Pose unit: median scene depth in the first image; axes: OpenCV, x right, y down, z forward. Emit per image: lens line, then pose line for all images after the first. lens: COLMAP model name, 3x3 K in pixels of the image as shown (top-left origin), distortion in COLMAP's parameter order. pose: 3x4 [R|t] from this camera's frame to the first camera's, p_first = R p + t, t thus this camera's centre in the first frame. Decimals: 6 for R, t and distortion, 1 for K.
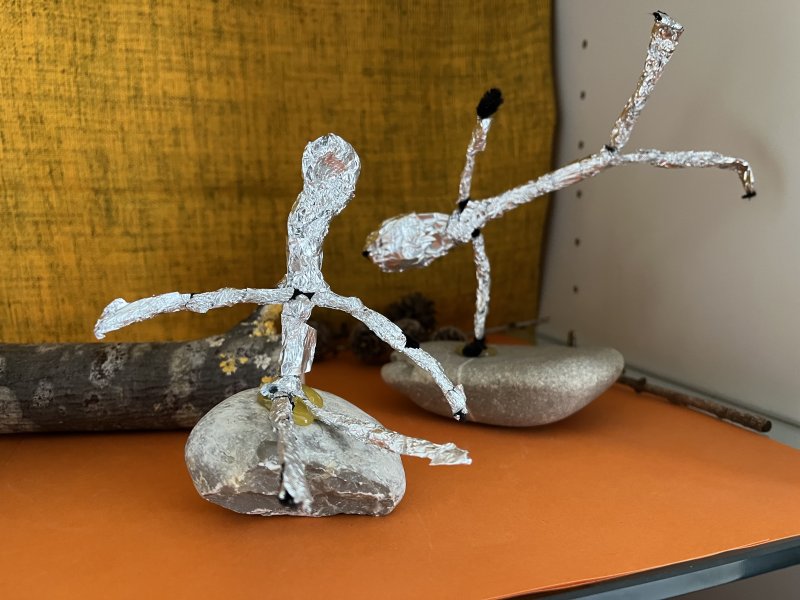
lens RADIAL K [[713.9, 0, 414.2], [0, 713.9, 297.7], [0, 0, 1]] dist [0.052960, -0.108085]
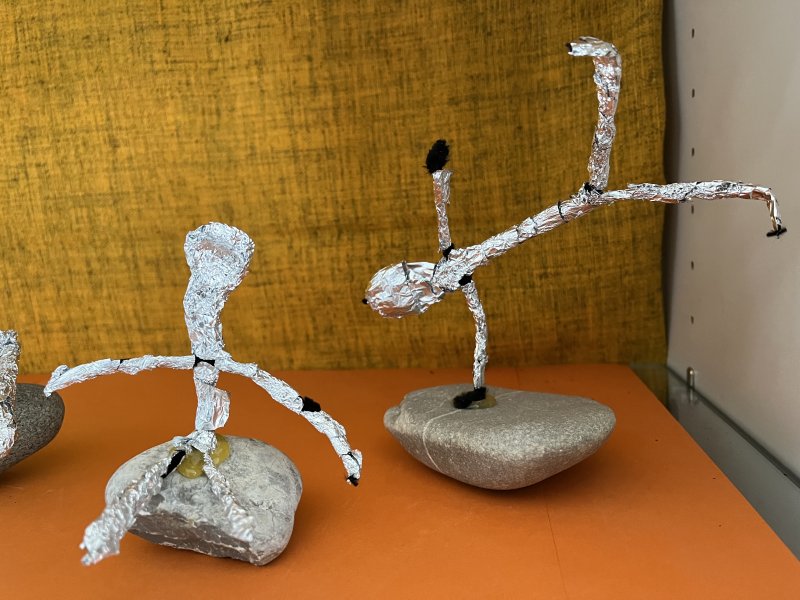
lens RADIAL K [[713.9, 0, 414.2], [0, 713.9, 297.7], [0, 0, 1]] dist [0.052960, -0.108085]
pose [[0.870931, 0.008888, -0.491325, 0.412933], [0.011143, 0.999222, 0.037827, -0.086164], [0.491279, -0.038420, 0.870154, 0.101154]]
